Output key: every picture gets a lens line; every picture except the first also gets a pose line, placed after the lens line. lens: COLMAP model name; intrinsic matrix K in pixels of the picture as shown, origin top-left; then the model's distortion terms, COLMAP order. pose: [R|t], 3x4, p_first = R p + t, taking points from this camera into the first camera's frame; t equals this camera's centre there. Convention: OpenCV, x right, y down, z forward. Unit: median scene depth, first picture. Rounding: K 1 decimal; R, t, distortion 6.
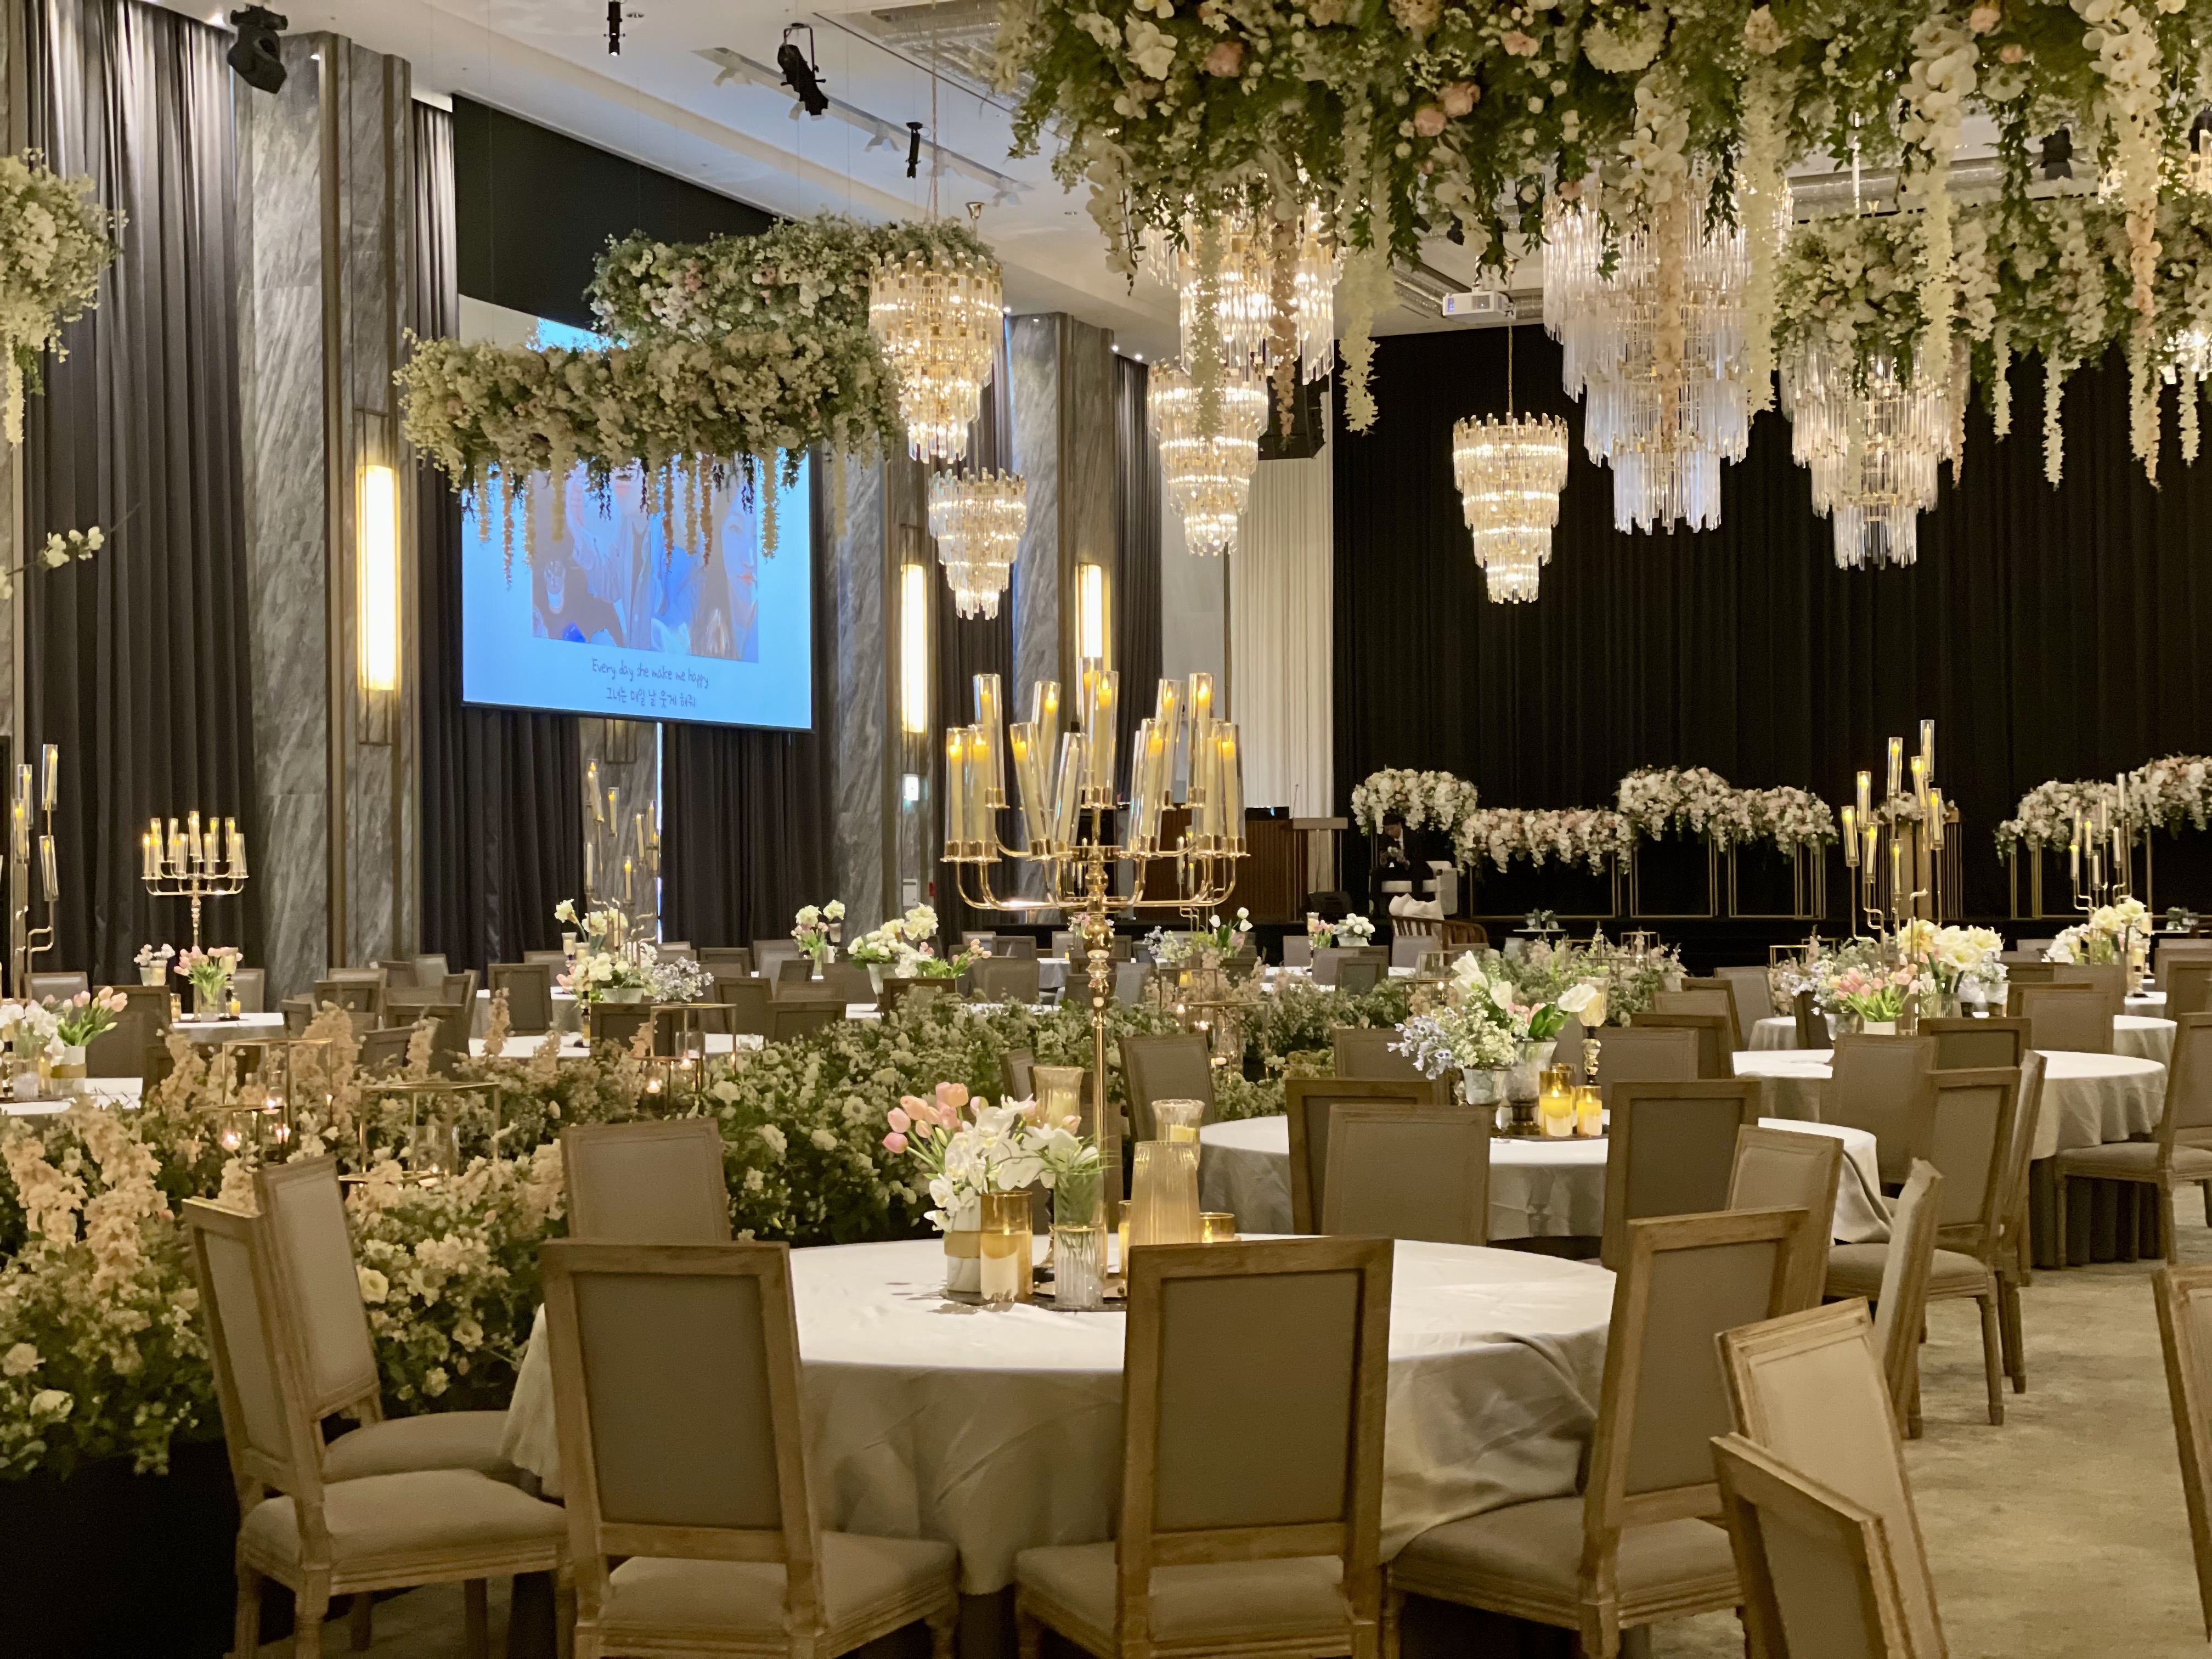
lens RADIAL K [[3328.2, 0, 1100.2], [0, 3328.2, 827.7], [0, 0, 1]] dist [0.101535, 0.000000]
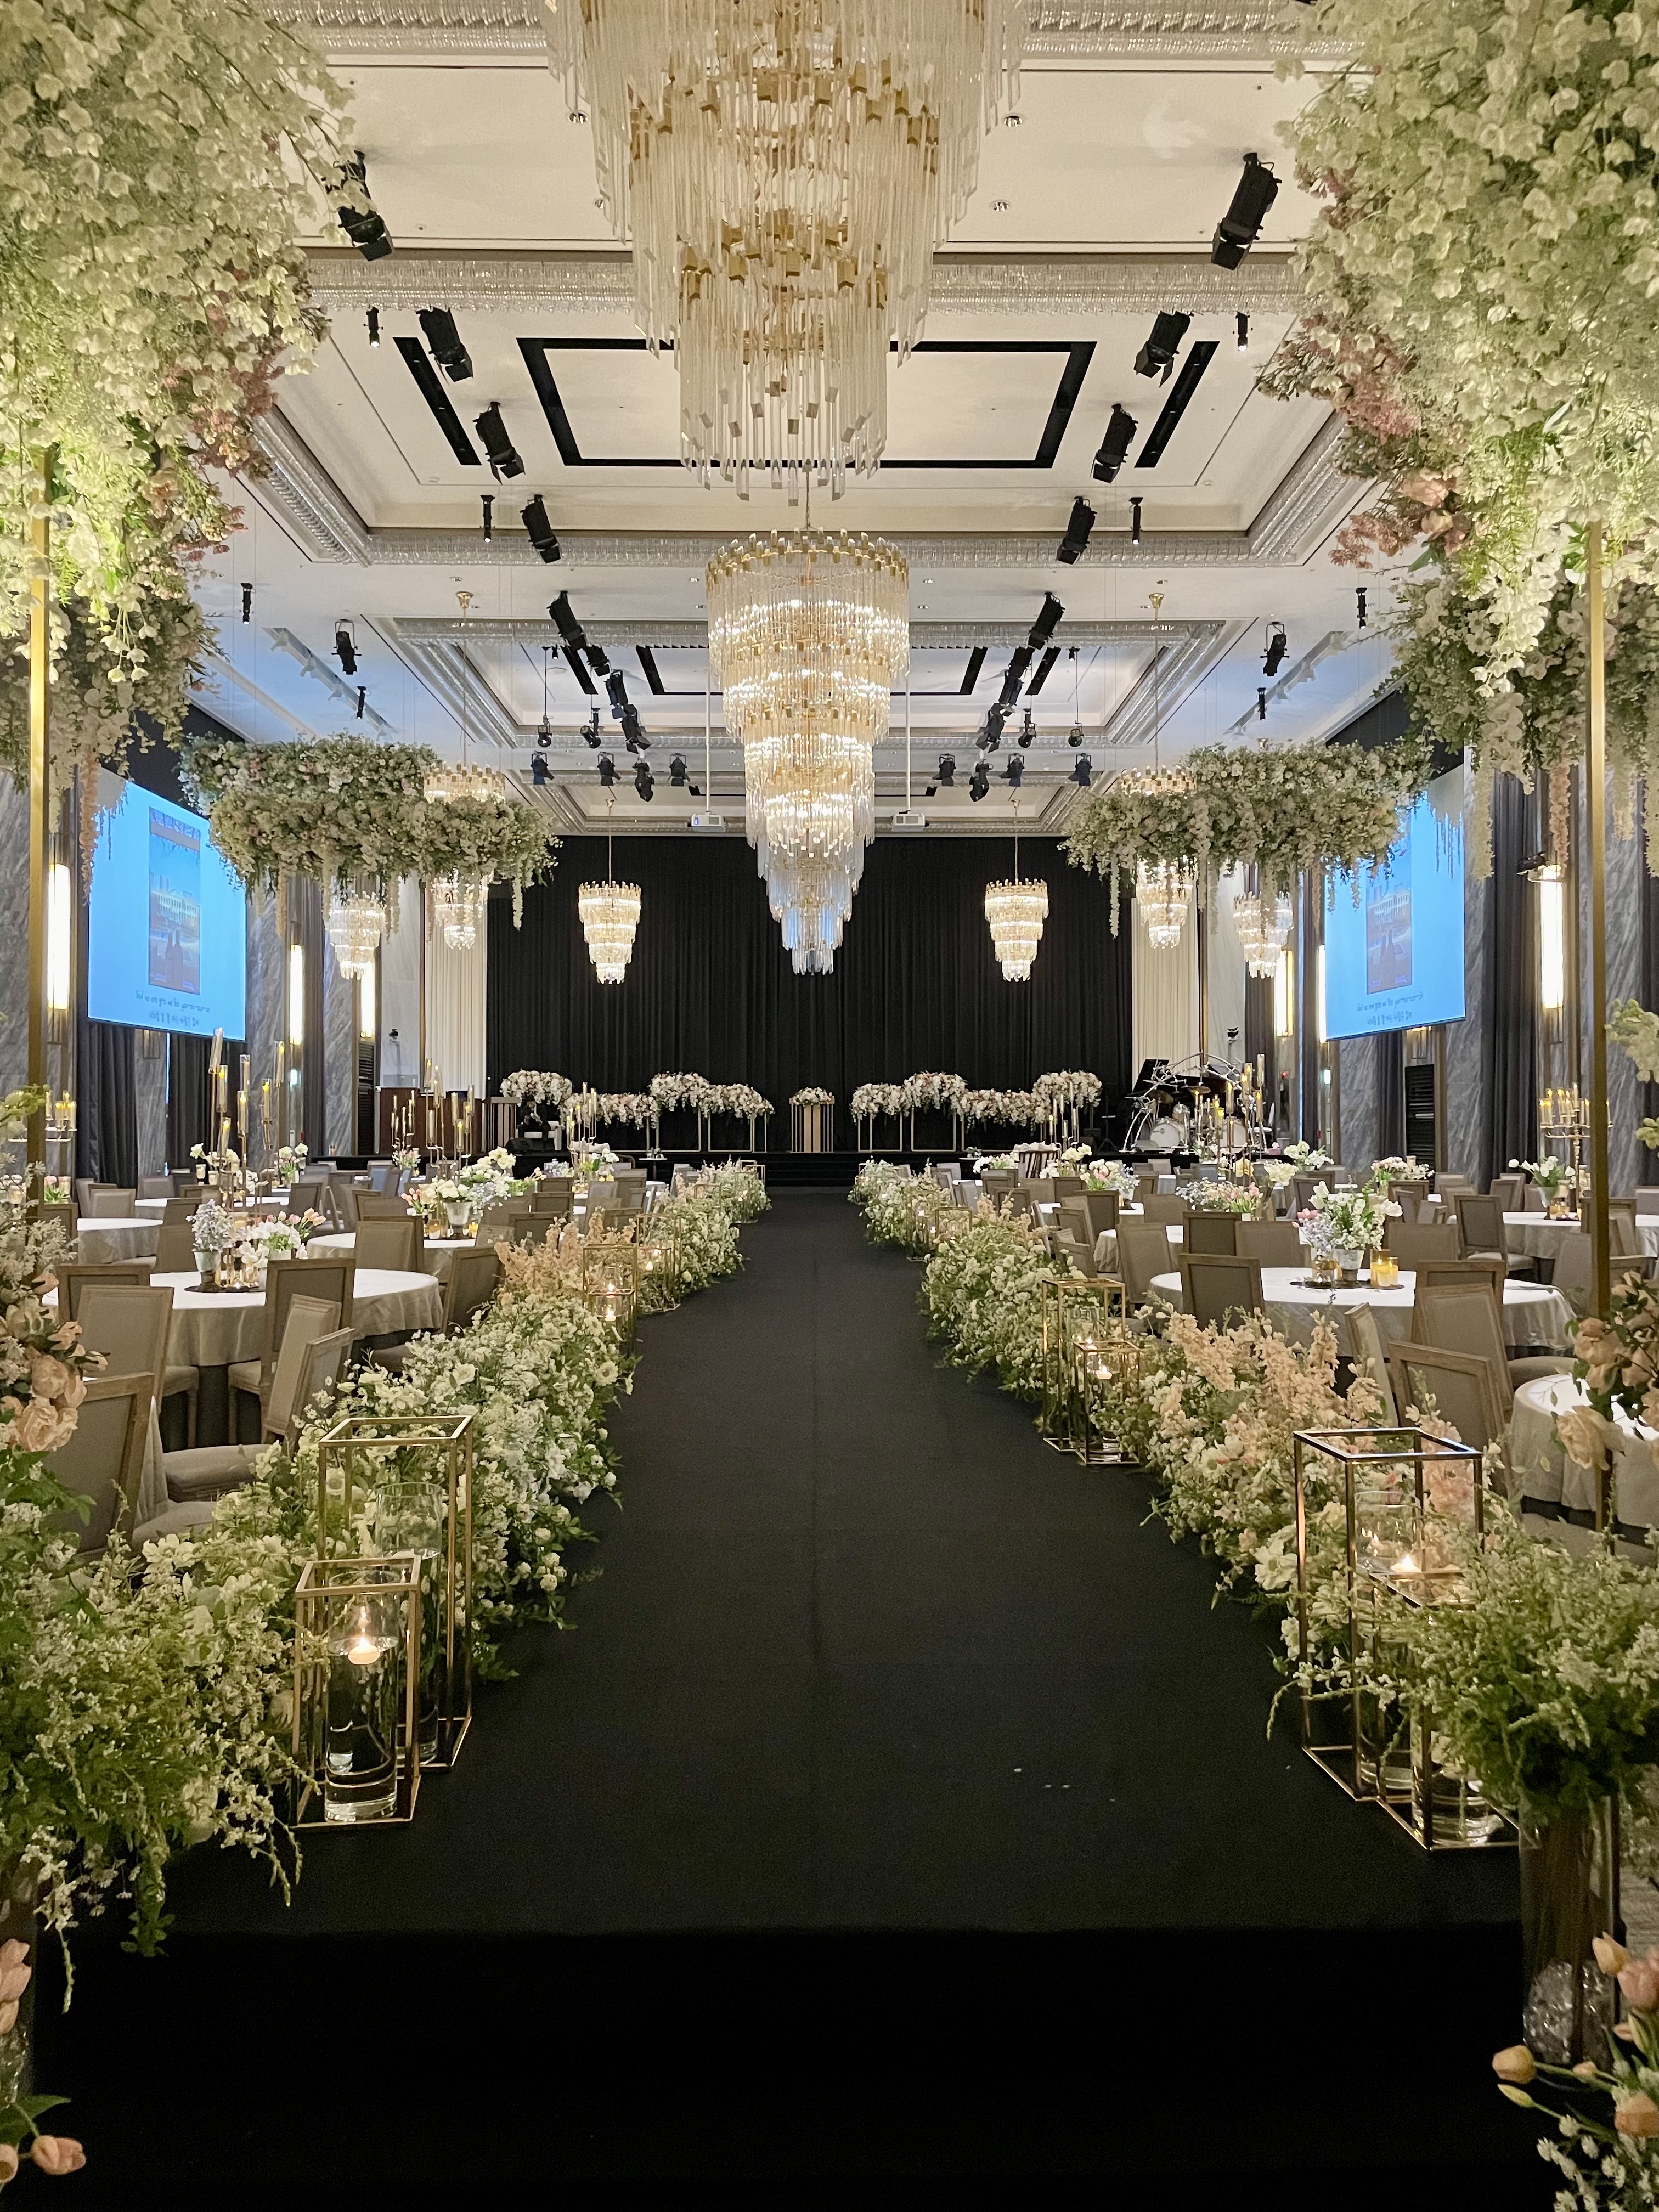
lens RADIAL K [[1677.9, 0, 851.4], [0, 1677.9, 1089.6], [0, 0, 1]] dist [0.047810, -0.010189]
pose [[0.906724, 0.015157, 0.421451, -0.154244], [-0.011832, 0.999875, -0.010504, 0.000305], [-0.421558, 0.004537, 0.906790, 0.094167]]
